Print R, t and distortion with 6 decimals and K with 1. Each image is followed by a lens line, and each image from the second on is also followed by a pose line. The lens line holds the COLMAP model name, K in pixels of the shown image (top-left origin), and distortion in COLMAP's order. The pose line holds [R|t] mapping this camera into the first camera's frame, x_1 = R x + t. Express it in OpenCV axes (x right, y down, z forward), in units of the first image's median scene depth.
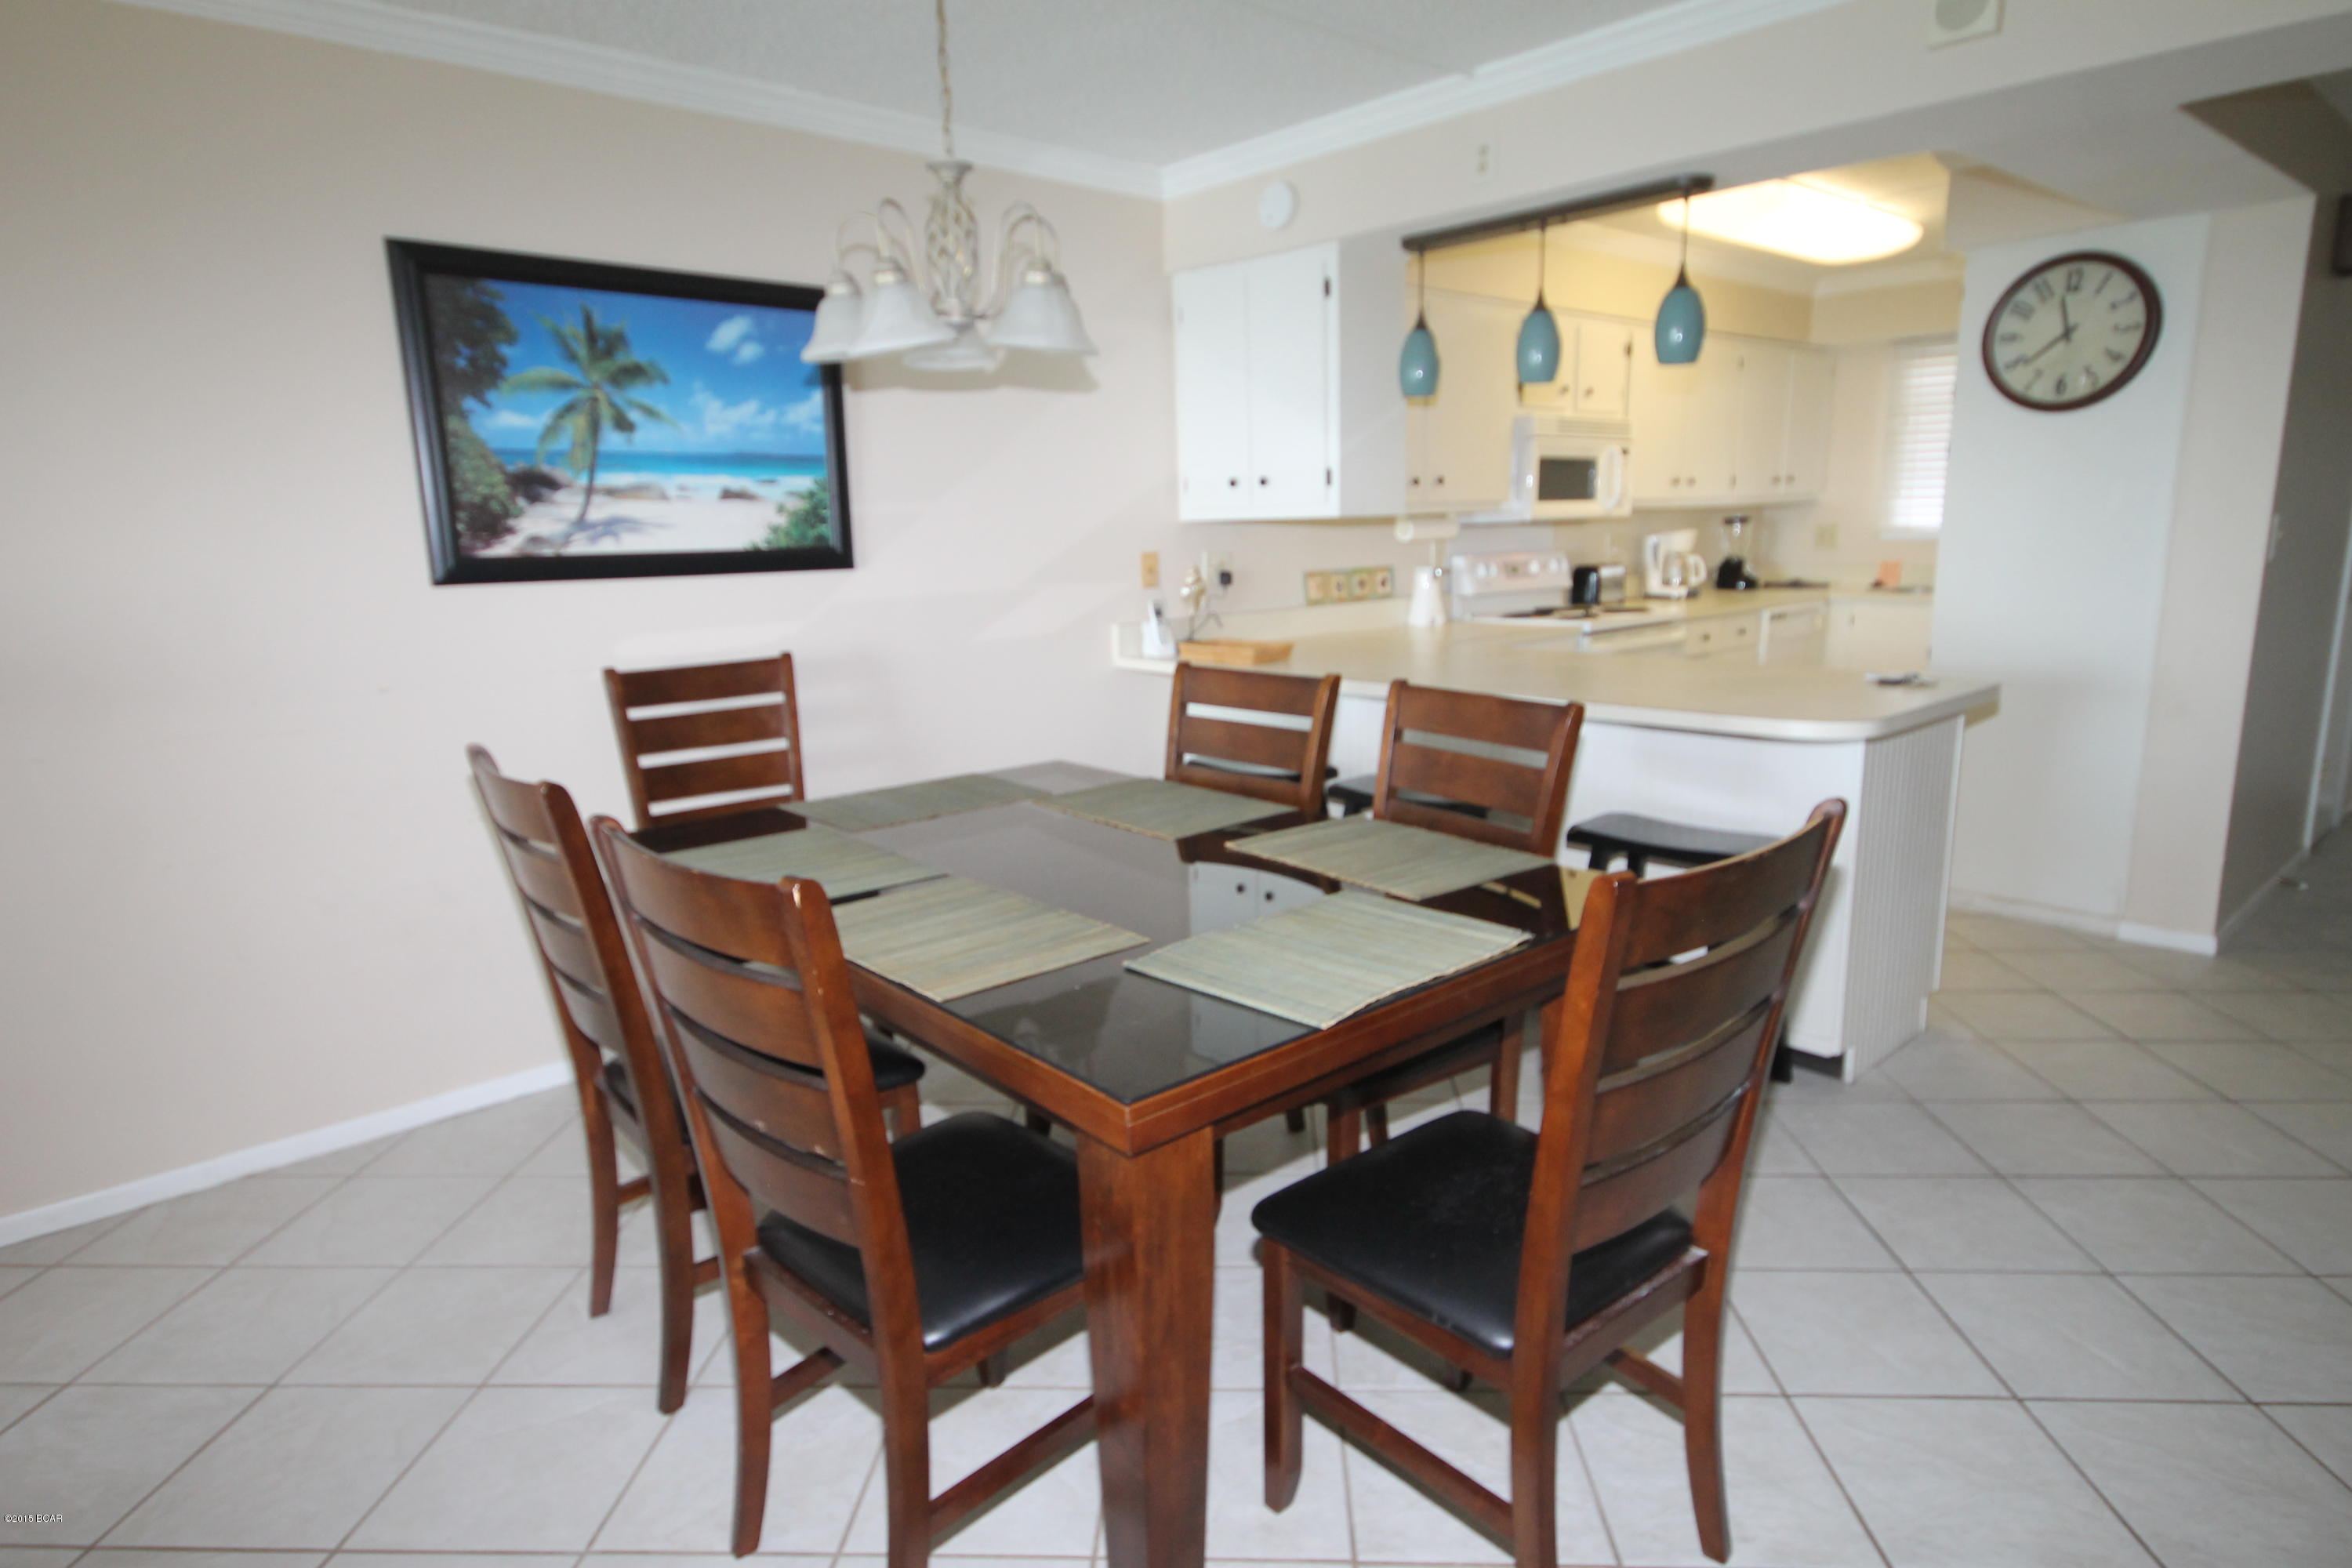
lens RADIAL K [[1330.8, 0, 1188.1], [0, 1330.8, 786.0], [0, 0, 1]] dist [0.013087, 0.000098]
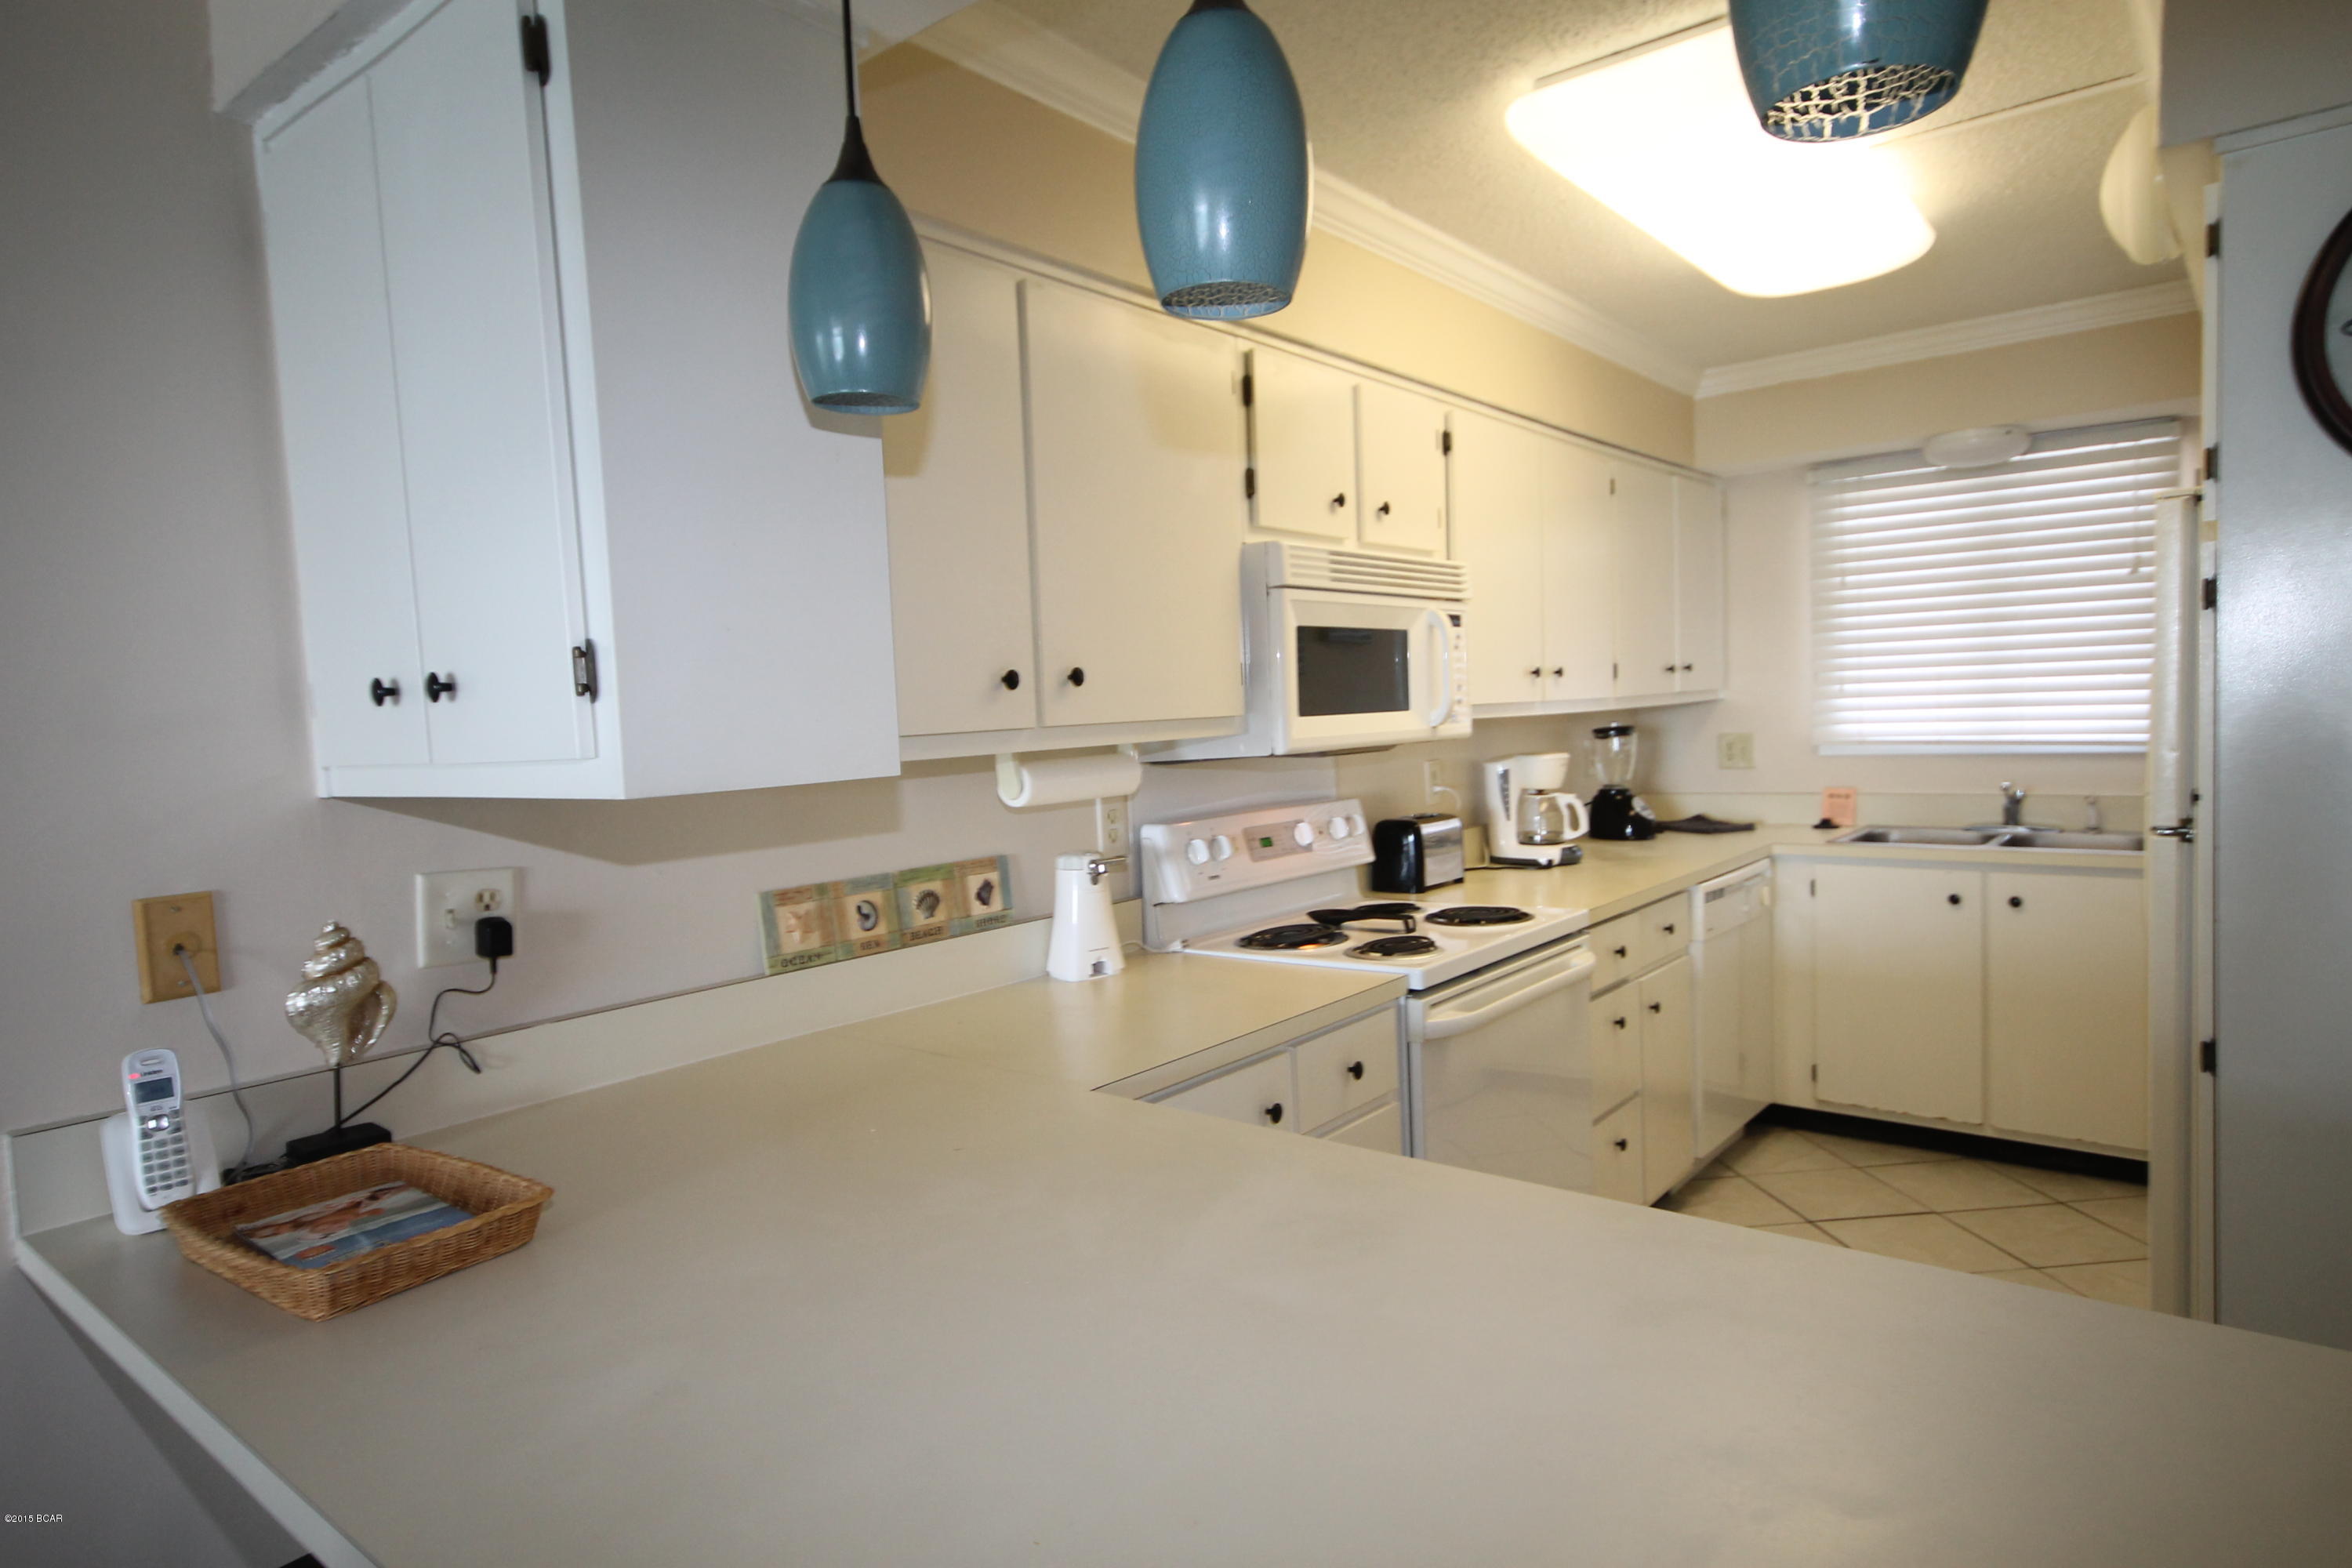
lens RADIAL K [[1330.8, 0, 1188.1], [0, 1330.8, 786.0], [0, 0, 1]] dist [0.013087, 0.000098]
pose [[0.988940, -0.025327, 0.146139, 0.139319], [0.046059, 0.989040, -0.140280, -0.112865], [-0.140985, 0.145459, 0.979268, 0.493791]]
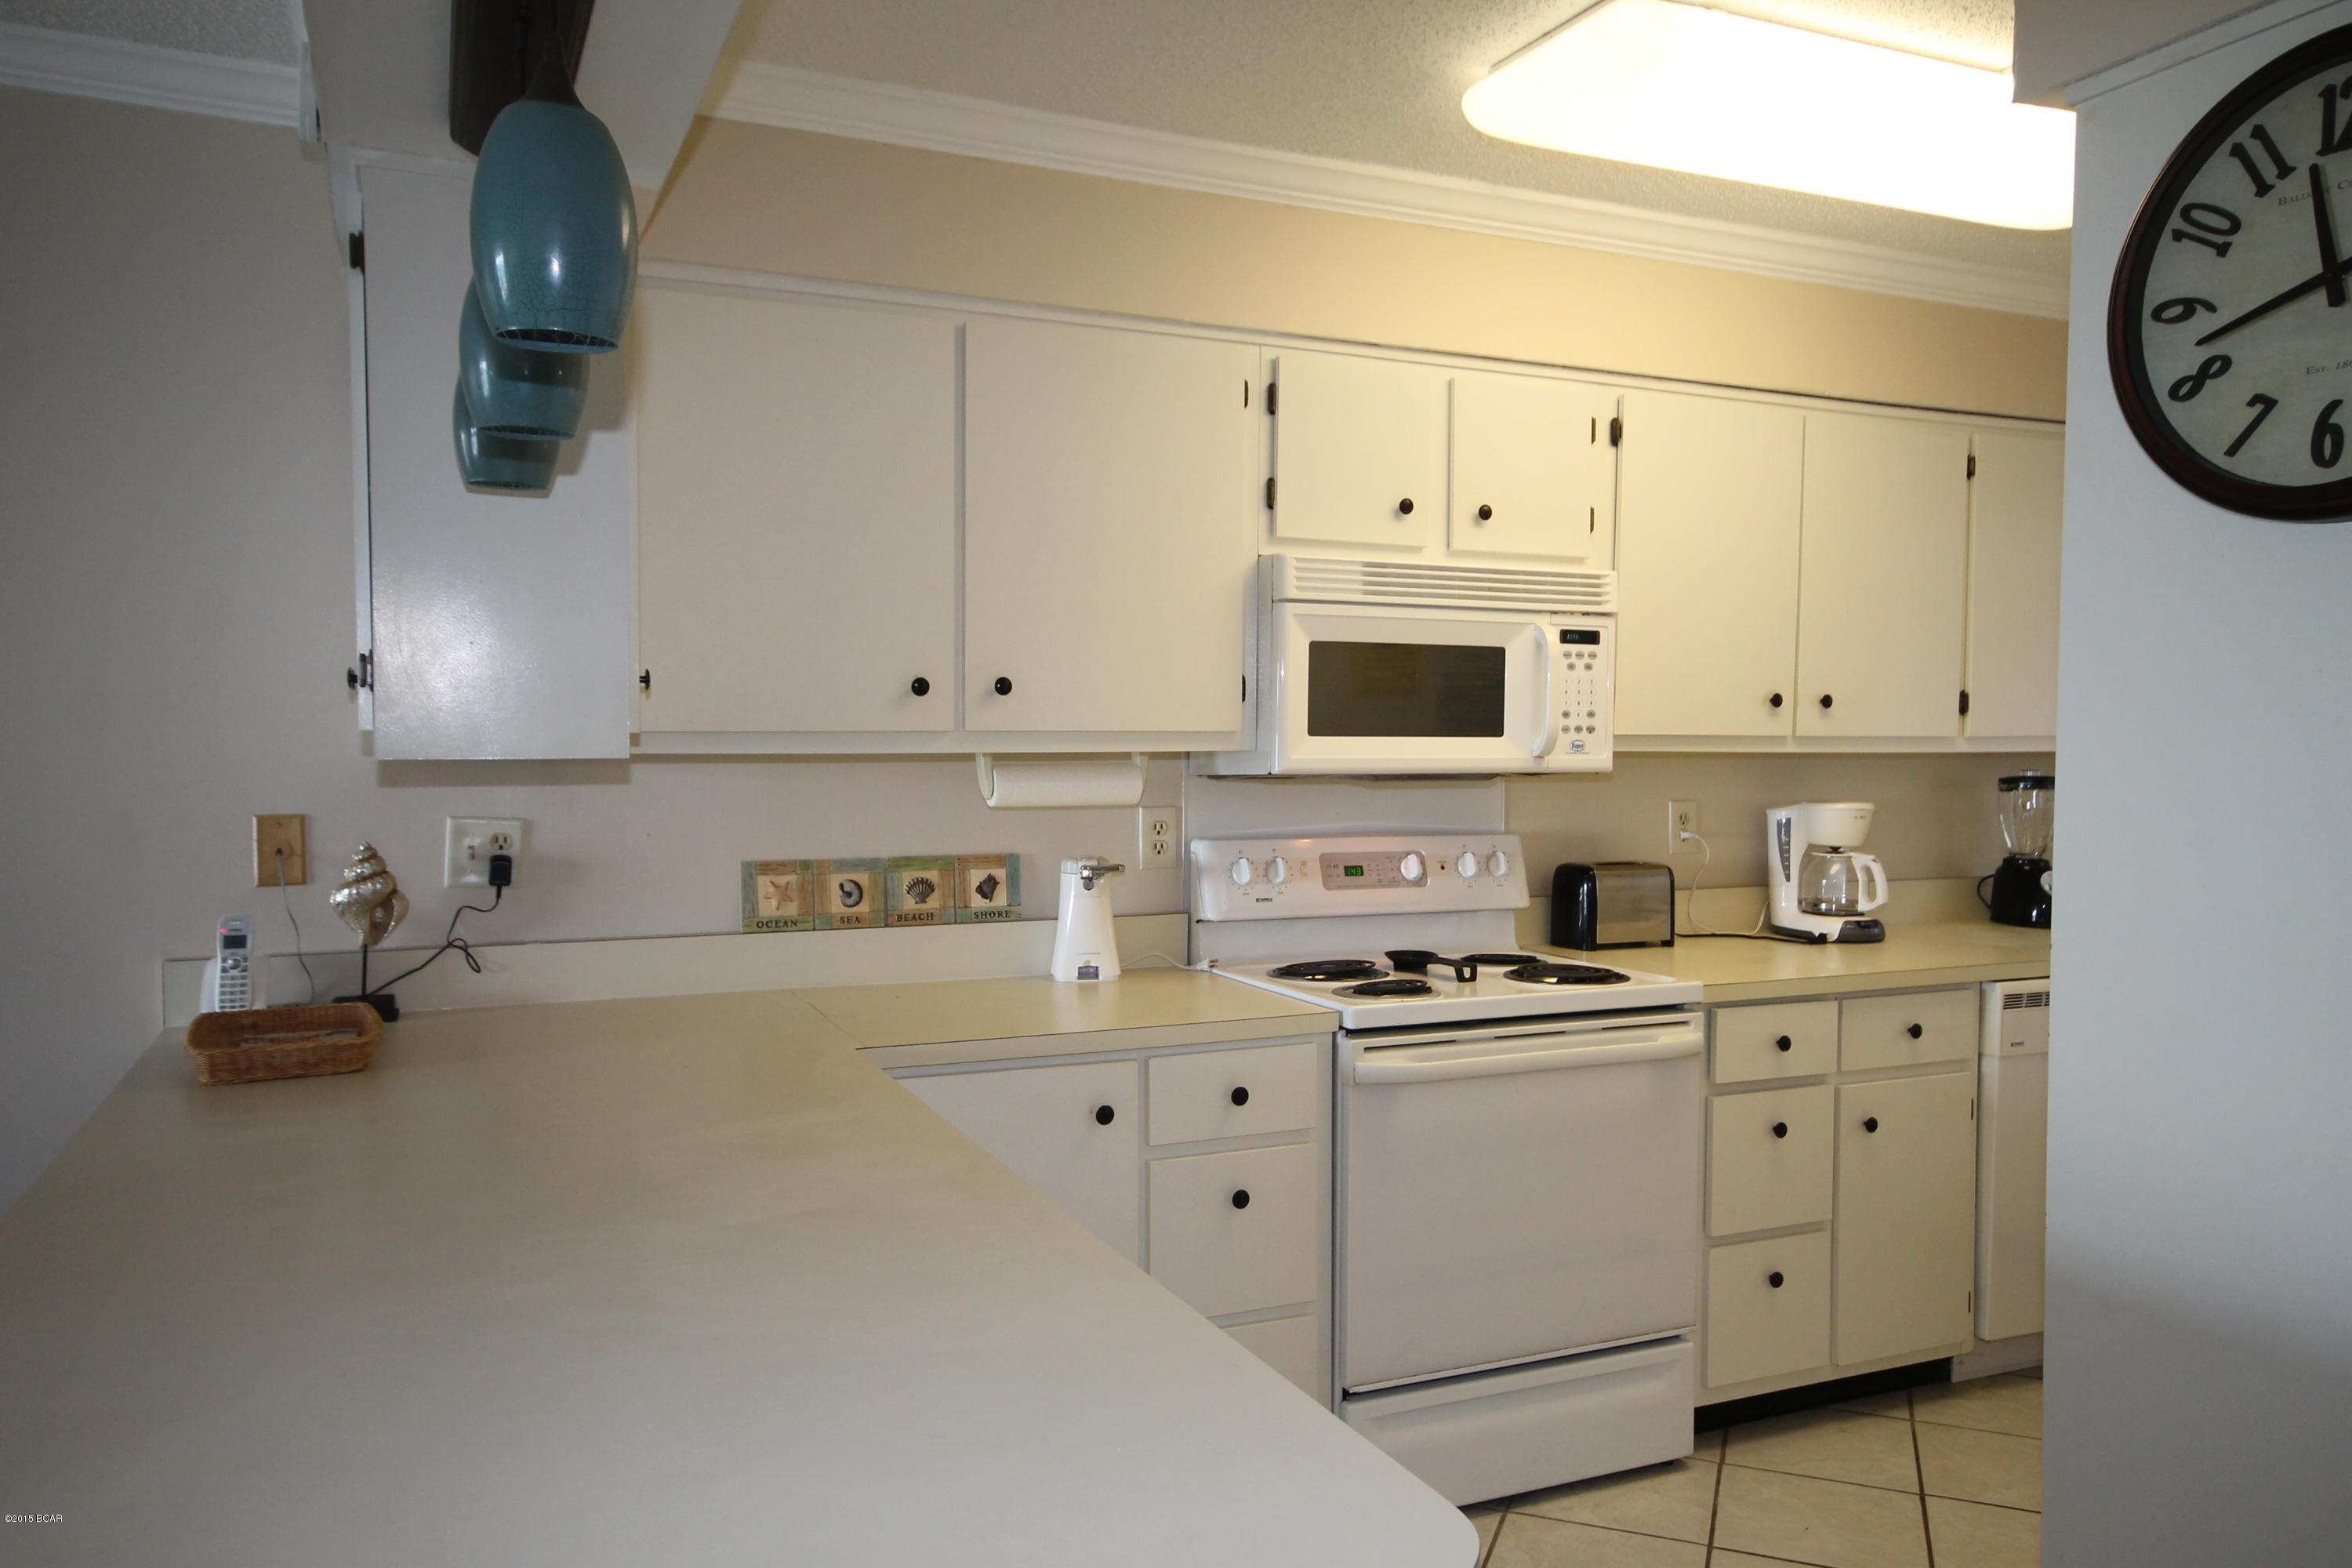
lens RADIAL K [[1669.0, 0, 1213.5], [0, 1669.0, 785.5], [0, 0, 1]] dist [0.006929, 0.003964]
pose [[0.950114, 0.040419, -0.309274, 0.384566], [-0.089707, 0.985083, -0.146849, -0.099598], [0.298725, 0.167267, 0.939566, 0.411960]]
